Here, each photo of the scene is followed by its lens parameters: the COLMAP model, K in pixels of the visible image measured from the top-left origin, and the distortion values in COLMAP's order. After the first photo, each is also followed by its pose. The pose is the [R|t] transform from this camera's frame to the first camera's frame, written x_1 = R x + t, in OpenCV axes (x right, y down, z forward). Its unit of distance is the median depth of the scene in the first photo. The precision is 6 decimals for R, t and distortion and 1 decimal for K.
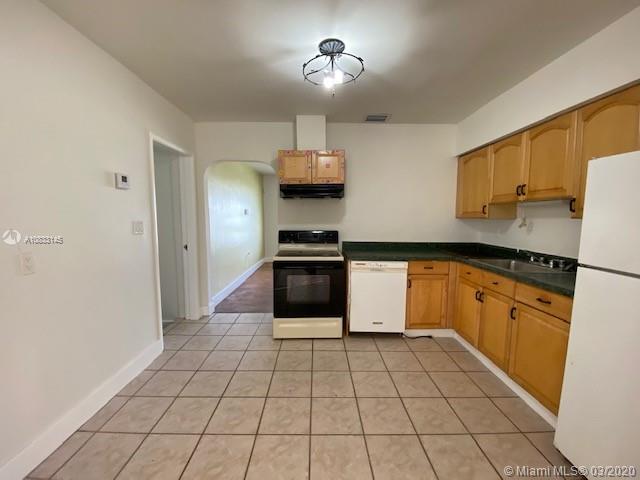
lens RADIAL K [[251.7, 0, 301.5], [0, 251.7, 244.1], [0, 0, 1]] dist [0.000392, -0.000112]
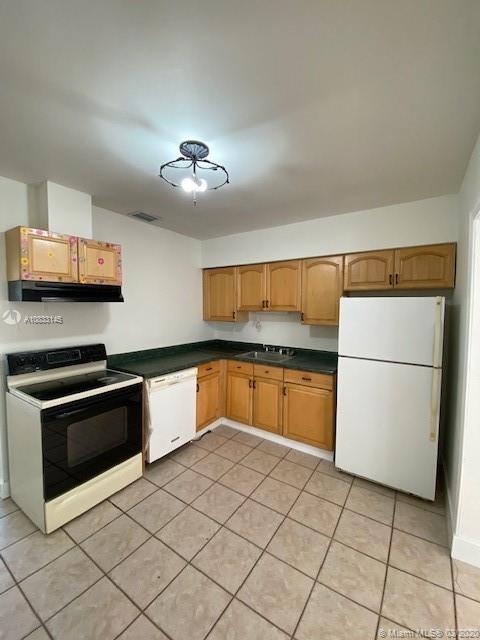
lens RADIAL K [[261.5, 0, 240.0], [0, 261.5, 320.0], [0, 0, 1]] dist [0.000663, -0.000230]
pose [[0.549866, -0.041552, 0.834219, -0.365482], [0.090170, 0.995878, -0.009830, -0.096123], [-0.830371, 0.080627, 0.551346, 0.243739]]
